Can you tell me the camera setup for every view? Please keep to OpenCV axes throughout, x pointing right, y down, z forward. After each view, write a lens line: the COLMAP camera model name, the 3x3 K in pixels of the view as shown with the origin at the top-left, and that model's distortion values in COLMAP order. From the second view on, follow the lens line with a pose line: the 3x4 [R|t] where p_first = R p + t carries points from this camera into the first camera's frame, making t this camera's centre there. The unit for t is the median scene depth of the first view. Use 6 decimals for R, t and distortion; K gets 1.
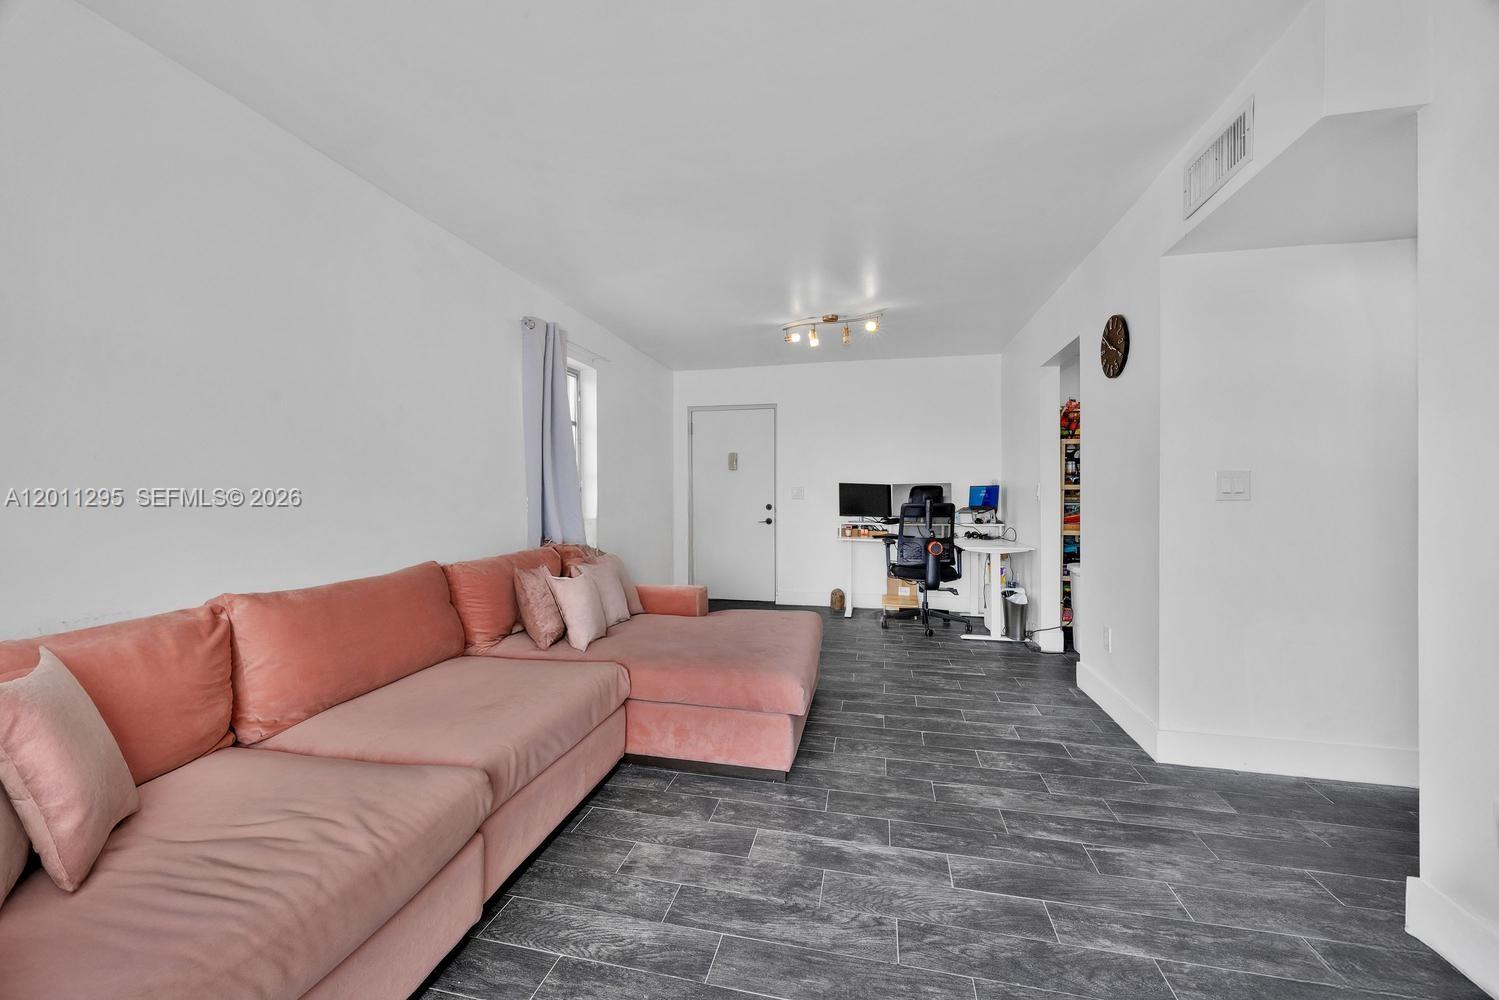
lens RADIAL K [[567.0, 0, 749.5], [0, 567.0, 500.0], [0, 0, 1]] dist [0.000507, 0.000016]
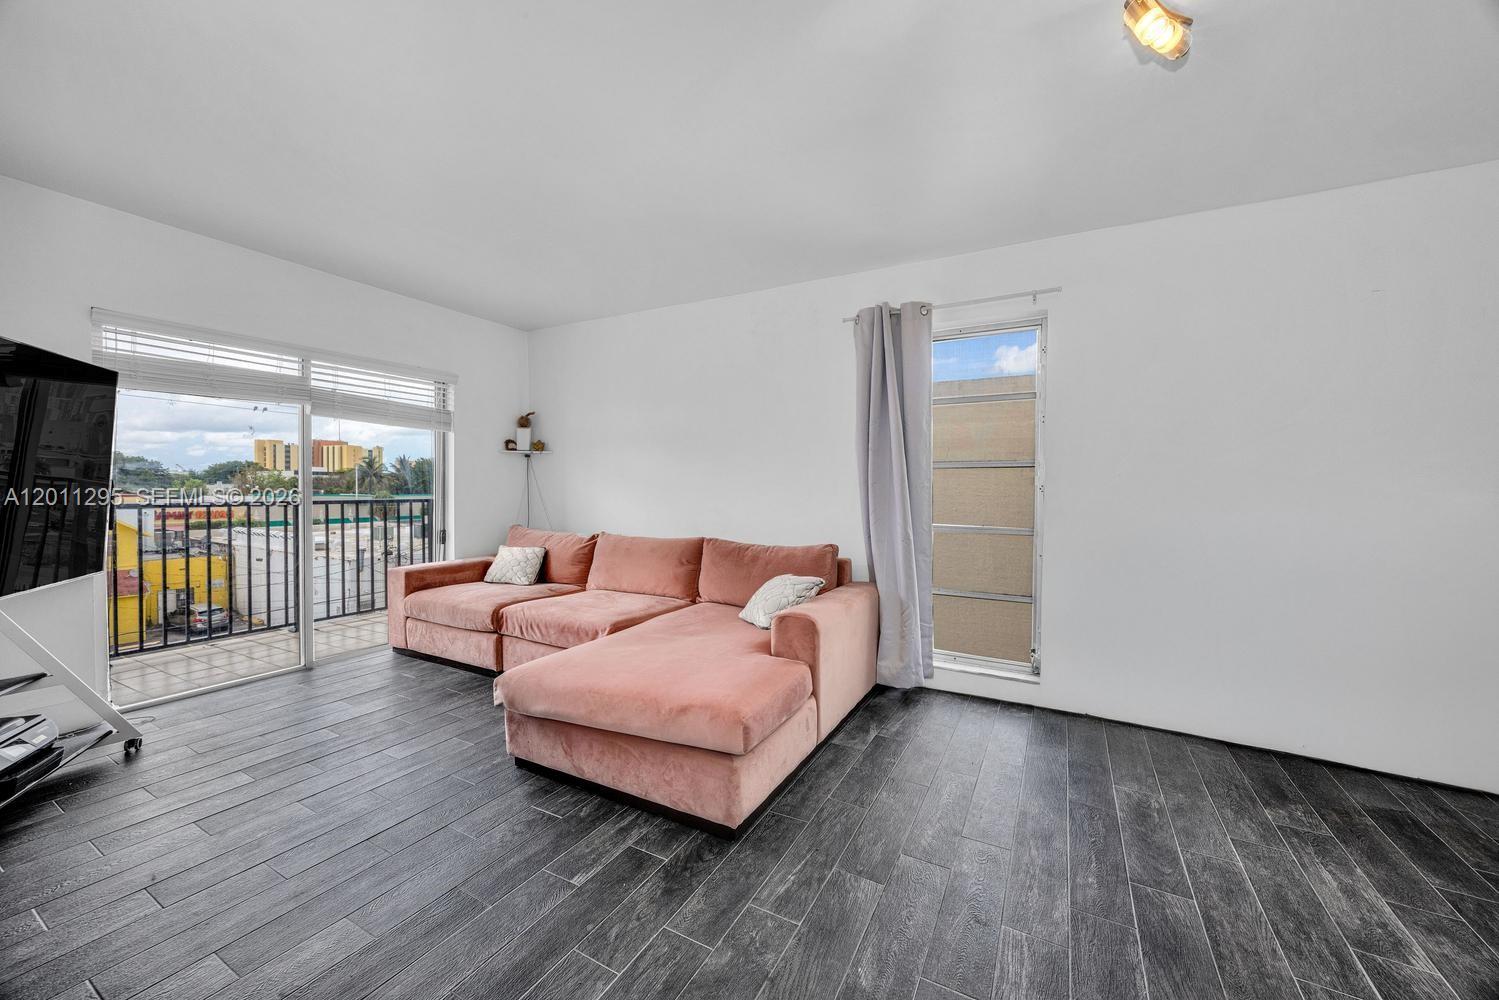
lens RADIAL K [[567.0, 0, 749.5], [0, 567.0, 500.0], [0, 0, 1]] dist [0.000507, 0.000016]
pose [[-0.273919, 0.022890, -0.961480, 0.716724], [-0.014132, 0.999513, 0.027821, -0.022726], [0.961649, 0.021208, -0.273462, 1.295674]]
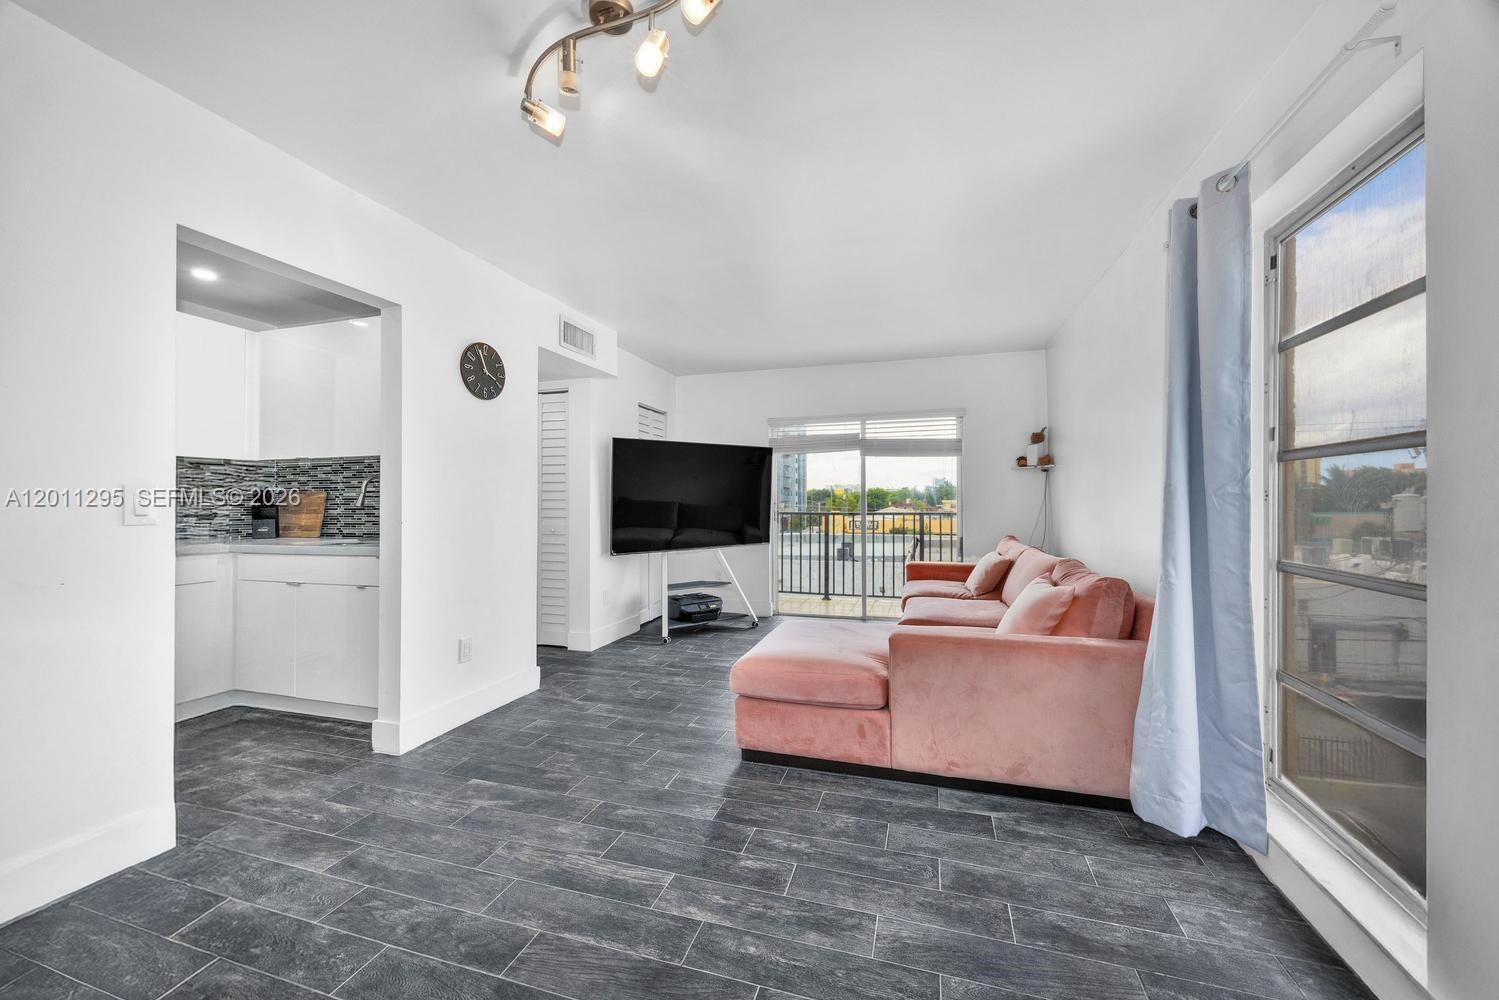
lens RADIAL K [[567.0, 0, 749.5], [0, 567.0, 500.0], [0, 0, 1]] dist [0.000507, 0.000016]
pose [[-0.996698, 0.008167, 0.080781, 0.044832], [0.008394, 0.999962, 0.002477, -0.019983], [-0.080758, 0.003147, -0.996729, 1.964259]]
